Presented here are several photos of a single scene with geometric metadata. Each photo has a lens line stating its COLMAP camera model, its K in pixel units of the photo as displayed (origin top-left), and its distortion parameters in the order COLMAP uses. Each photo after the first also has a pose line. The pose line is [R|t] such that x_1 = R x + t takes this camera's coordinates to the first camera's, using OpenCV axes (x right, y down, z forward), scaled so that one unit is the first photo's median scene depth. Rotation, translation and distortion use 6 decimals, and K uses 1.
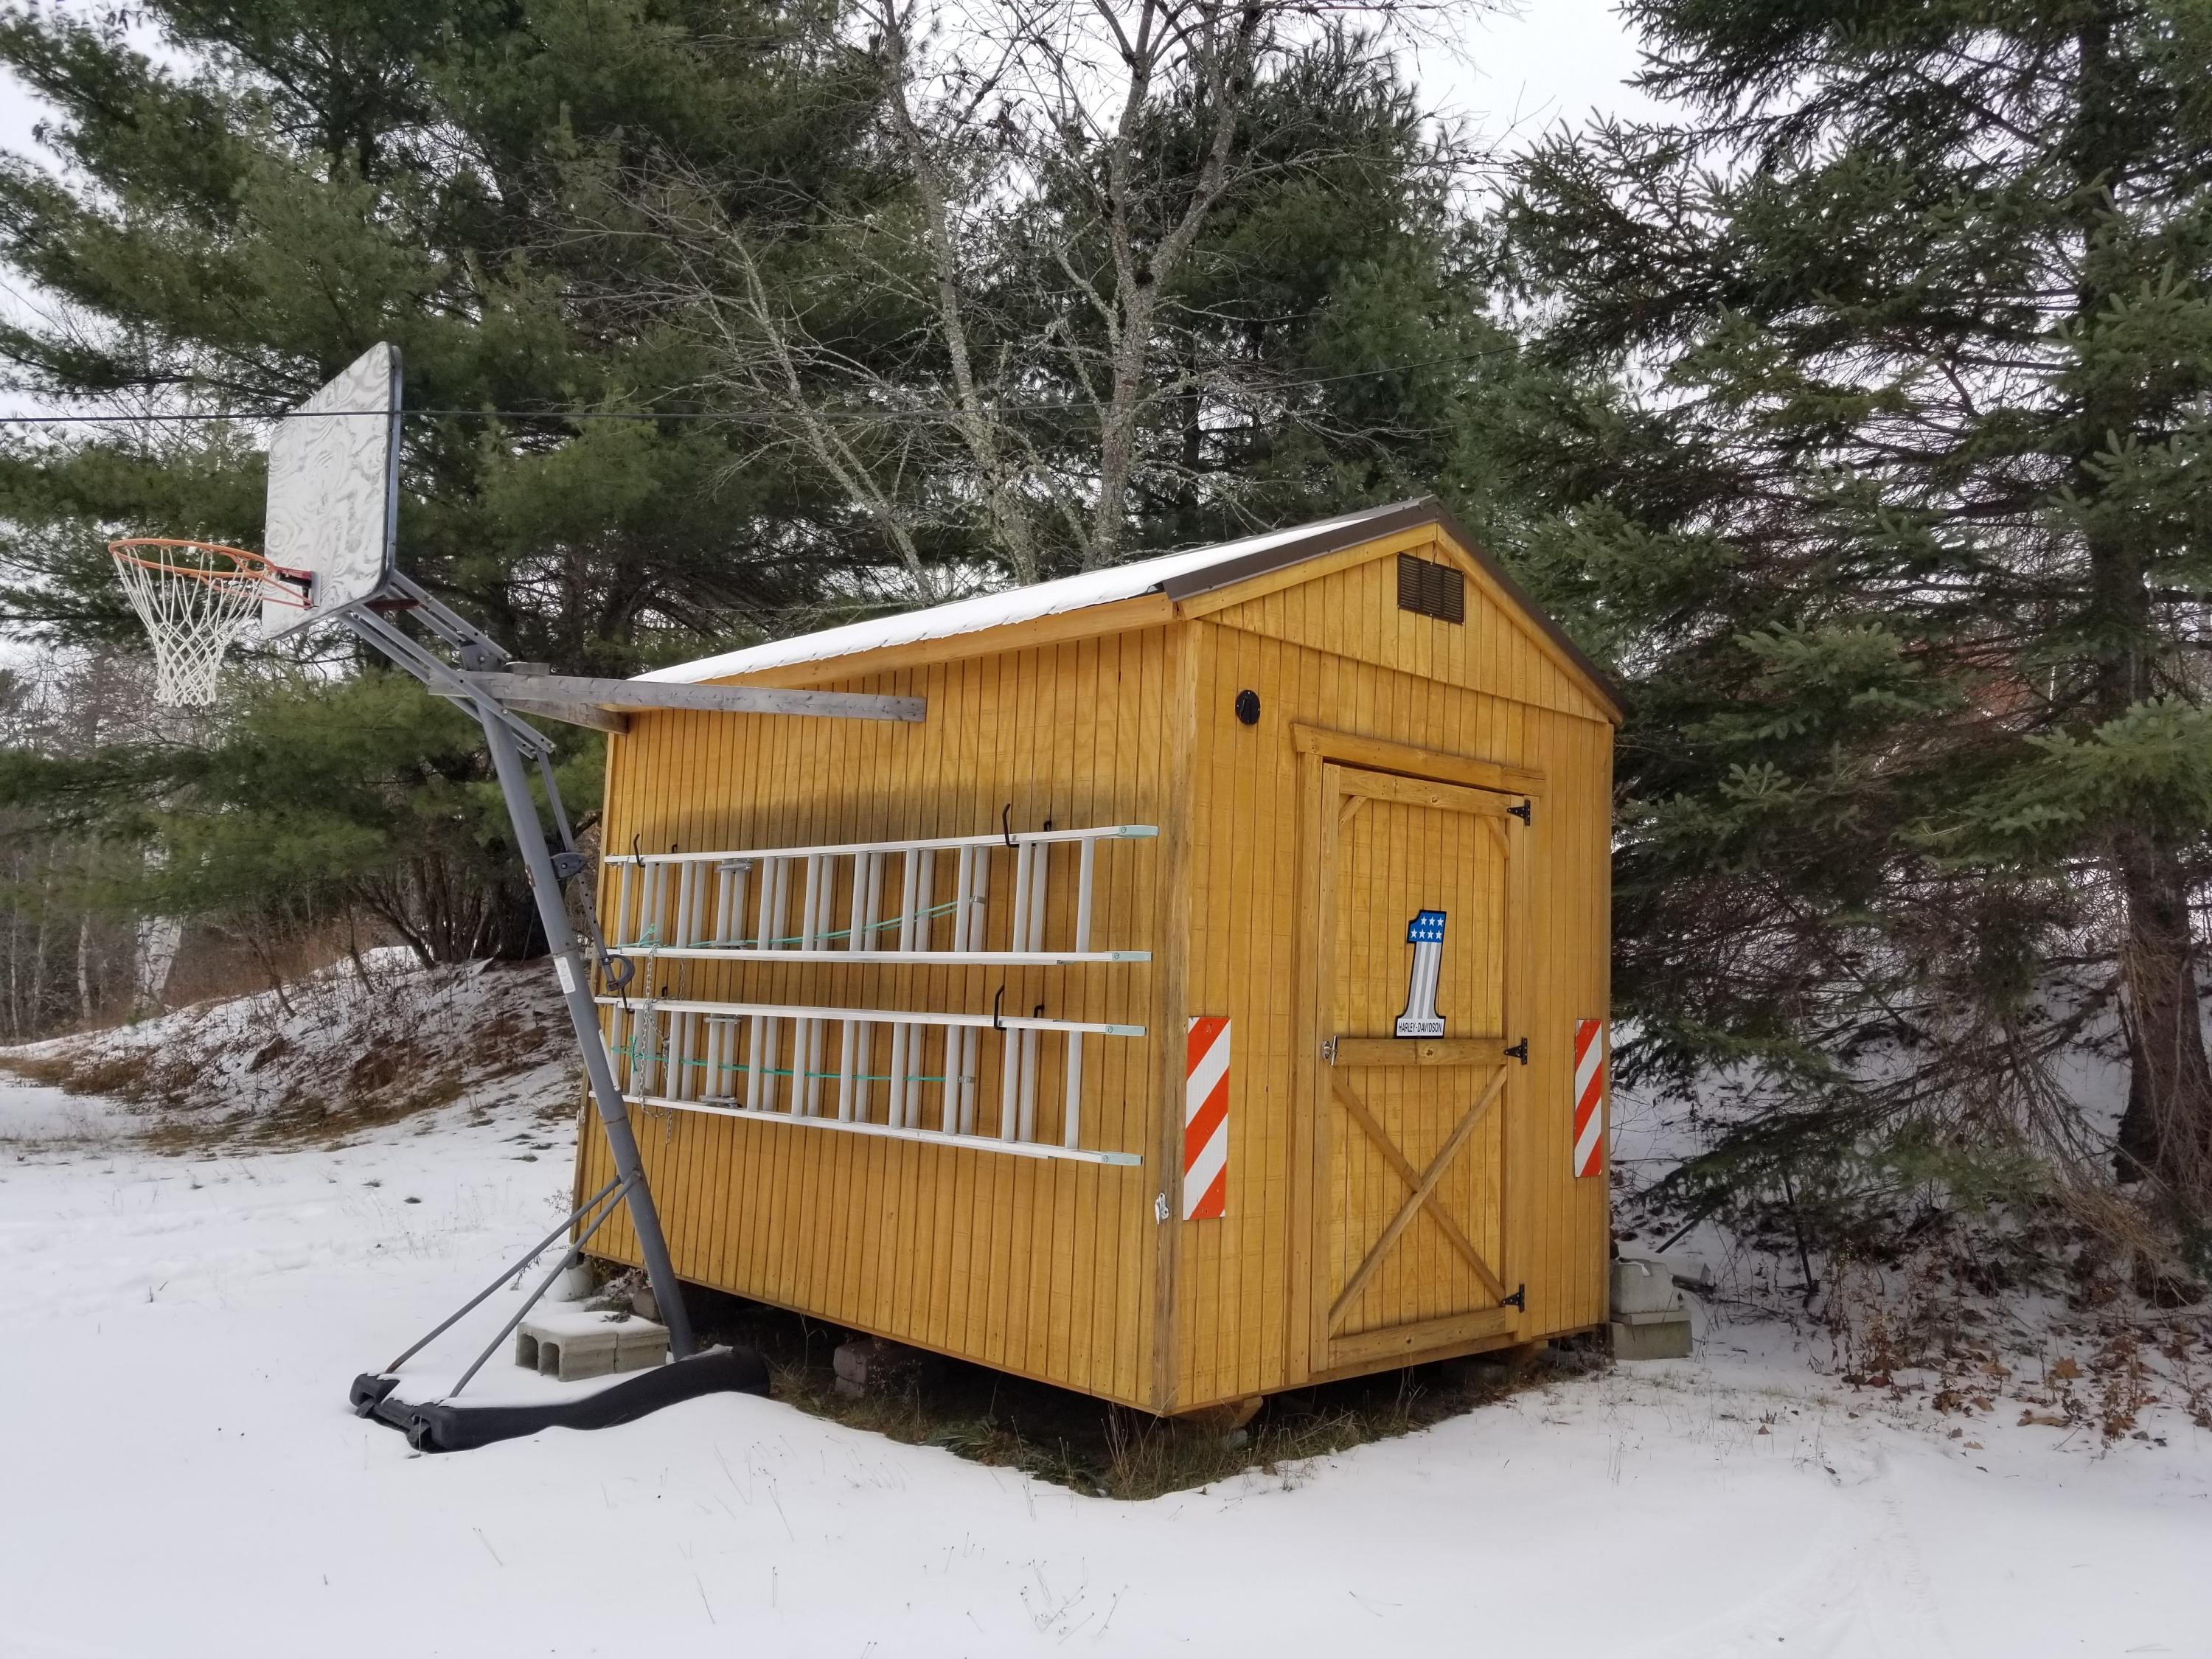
lens RADIAL K [[1651.3, 0, 1112.6], [0, 1651.3, 824.5], [0, 0, 1]] dist [0.050660, 0.003206]
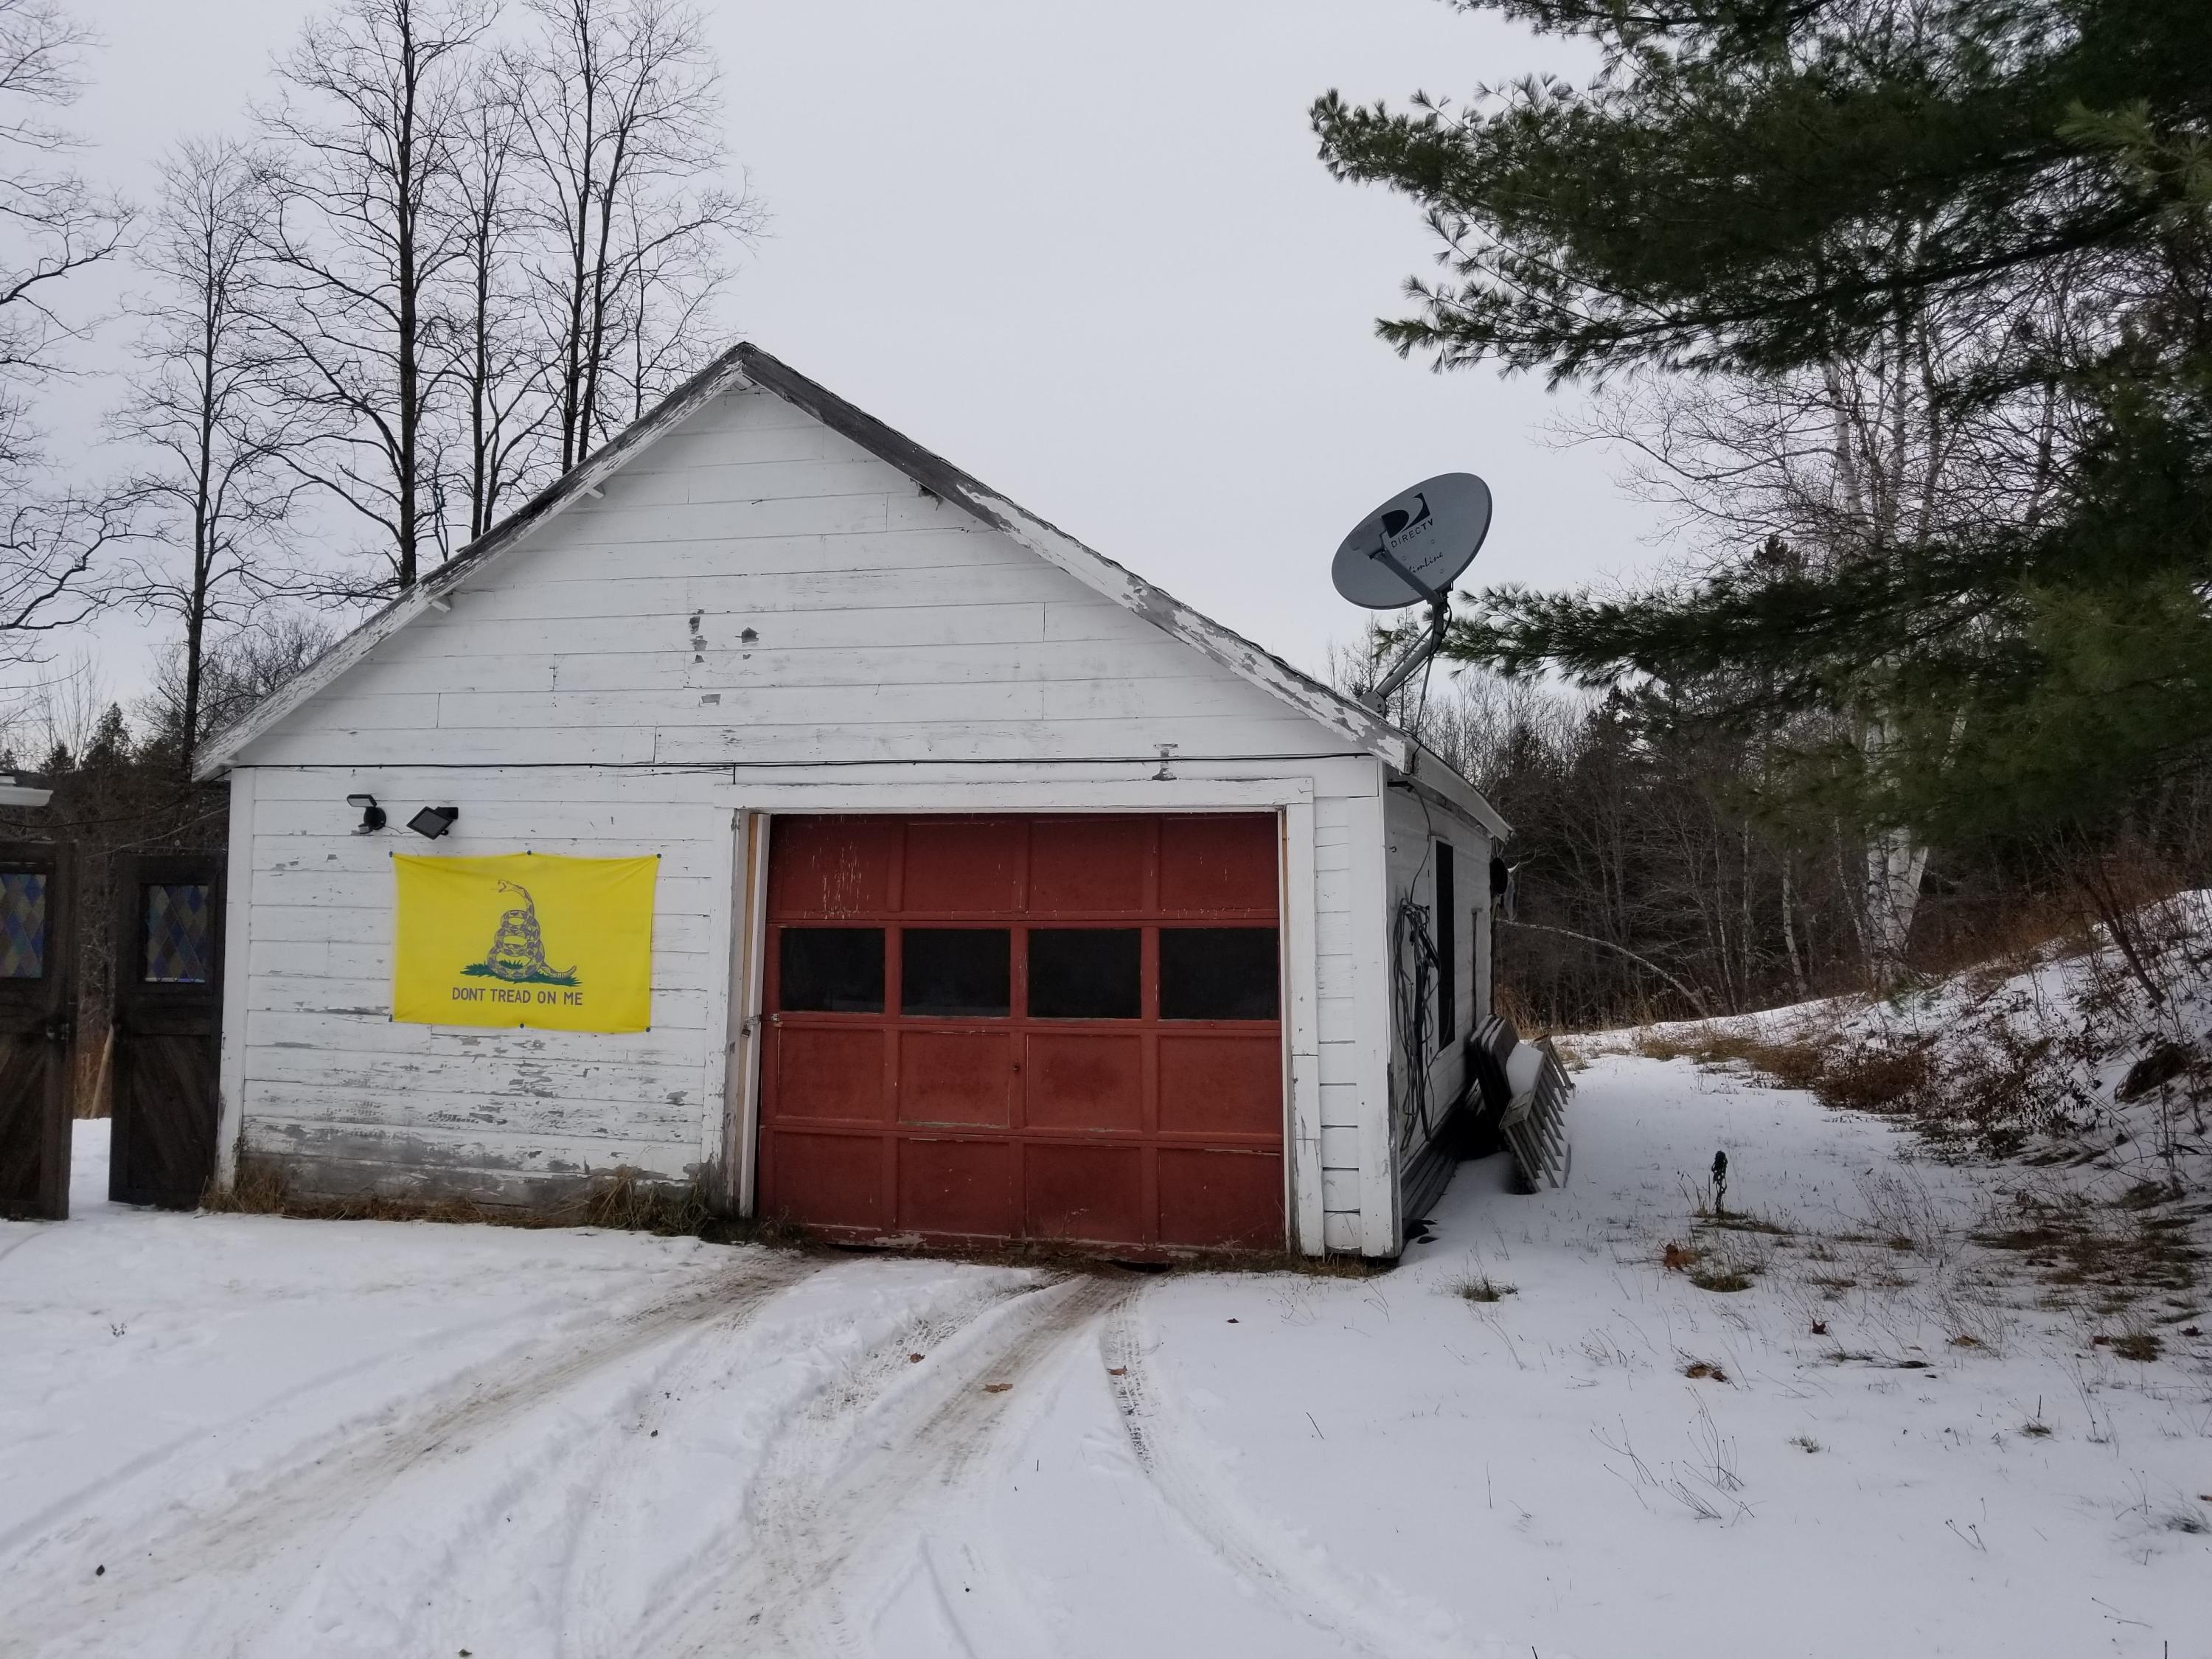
lens RADIAL K [[1651.3, 0, 1107.8], [0, 1651.3, 824.2], [0, 0, 1]] dist [0.050660, 0.003206]
pose [[0.600158, -0.064498, -0.797277, -0.226024], [0.084982, 0.996244, -0.016623, 0.030837], [0.795354, -0.057777, 0.603385, 0.336488]]
